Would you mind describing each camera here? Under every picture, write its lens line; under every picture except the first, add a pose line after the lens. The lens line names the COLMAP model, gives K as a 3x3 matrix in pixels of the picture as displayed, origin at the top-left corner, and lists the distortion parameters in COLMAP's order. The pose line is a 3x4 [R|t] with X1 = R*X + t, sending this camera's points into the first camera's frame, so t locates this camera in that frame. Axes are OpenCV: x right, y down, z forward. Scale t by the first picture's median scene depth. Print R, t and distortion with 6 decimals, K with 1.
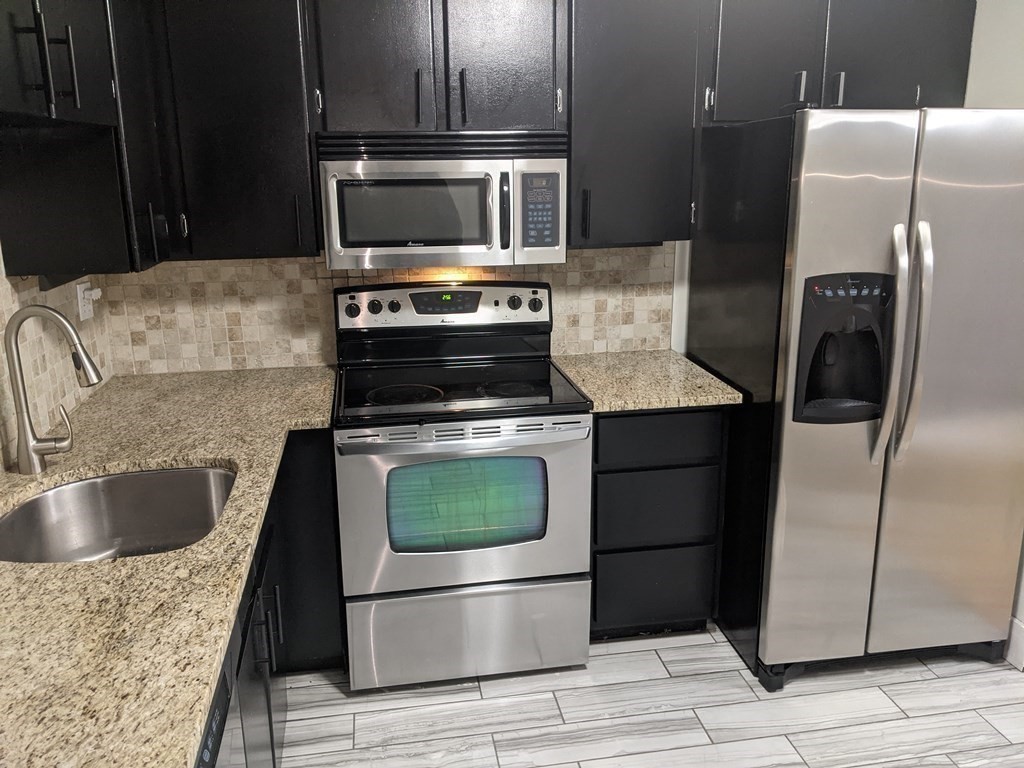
lens RADIAL K [[835.8, 0, 509.7], [0, 835.8, 381.3], [0, 0, 1]] dist [0.077550, -0.002601]
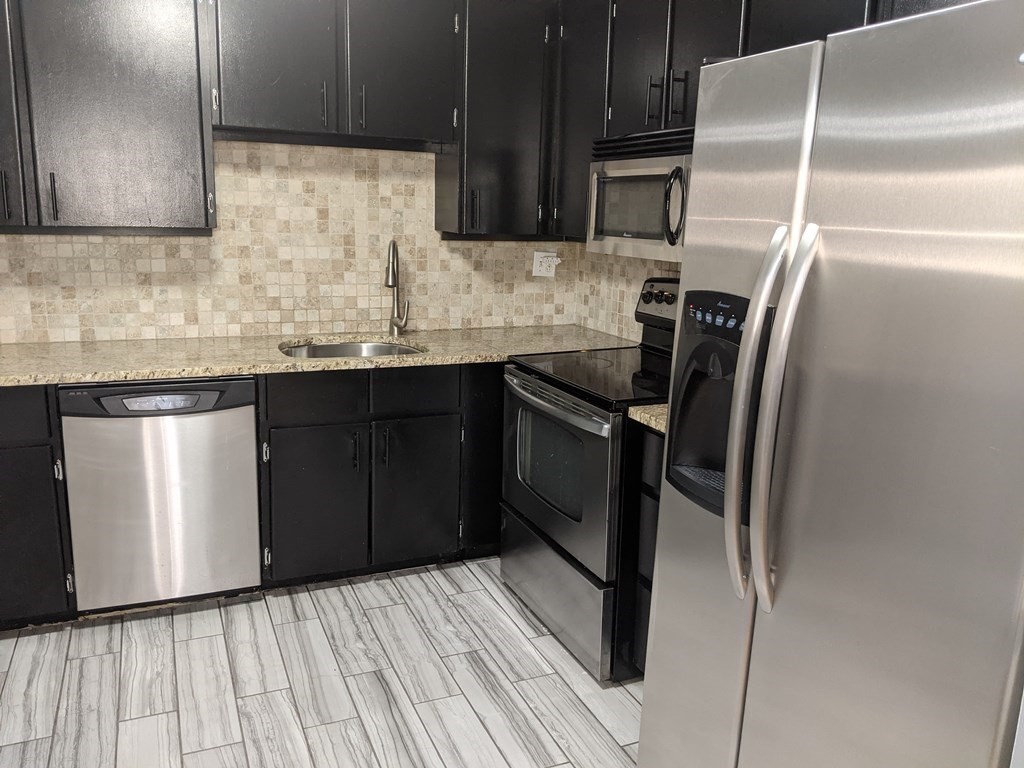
lens RADIAL K [[835.8, 0, 508.6], [0, 835.8, 384.9], [0, 0, 1]] dist [0.077550, -0.002601]
pose [[0.225610, 0.217974, -0.949520, 0.922253], [-0.275849, 0.949055, 0.152324, -0.099910], [0.934349, 0.227559, 0.274244, 0.587704]]
